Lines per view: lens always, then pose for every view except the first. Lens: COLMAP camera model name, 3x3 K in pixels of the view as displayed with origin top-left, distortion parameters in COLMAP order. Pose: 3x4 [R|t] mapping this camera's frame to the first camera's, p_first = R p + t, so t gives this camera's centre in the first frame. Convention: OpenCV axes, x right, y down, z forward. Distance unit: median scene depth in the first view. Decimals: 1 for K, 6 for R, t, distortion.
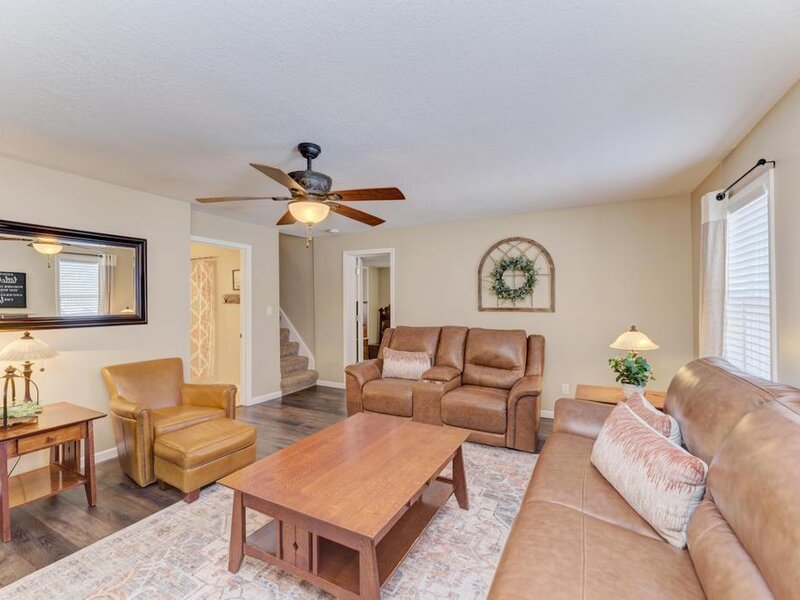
lens RADIAL K [[361.9, 0, 400.0], [0, 361.9, 300.0], [0, 0, 1]] dist [0.002362, 0.000223]
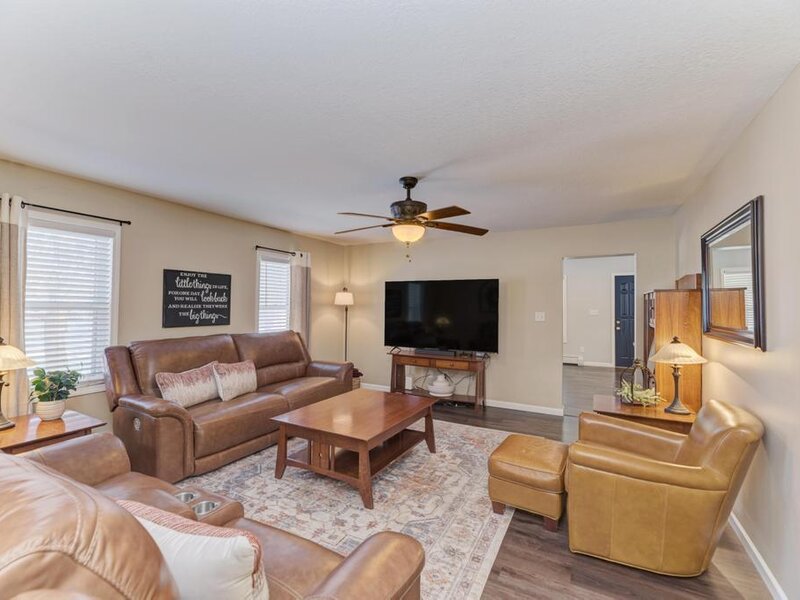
lens RADIAL K [[361.9, 0, 400.0], [0, 361.9, 300.0], [0, 0, 1]] dist [0.002362, 0.000223]
pose [[-0.999879, -0.003455, 0.015191, -0.125408], [-0.003691, 0.999872, -0.015569, 0.001640], [-0.015135, -0.015623, -0.999763, 1.248018]]
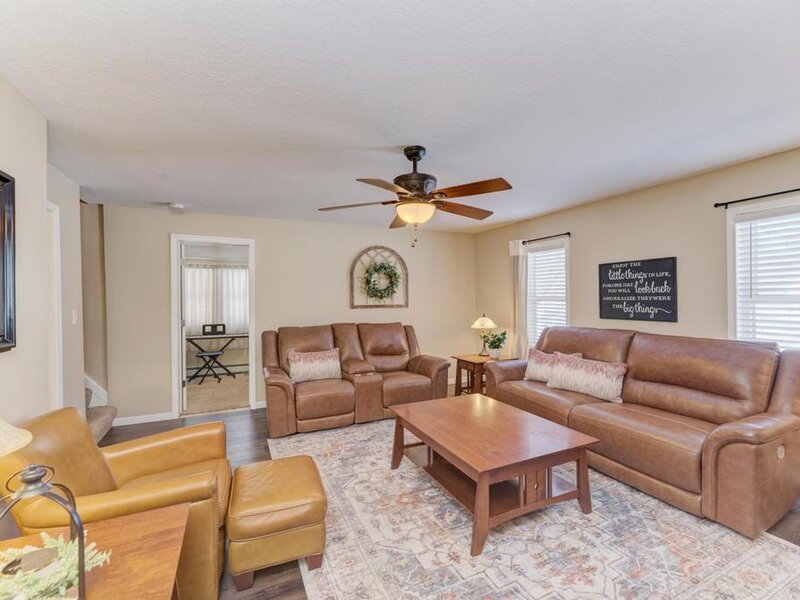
lens RADIAL K [[361.9, 0, 400.0], [0, 361.9, 300.0], [0, 0, 1]] dist [0.002362, 0.000223]
pose [[0.598300, -0.005319, 0.801254, -0.614464], [0.006810, 0.999976, 0.001553, 0.004127], [-0.801243, 0.004527, 0.598322, 0.235252]]
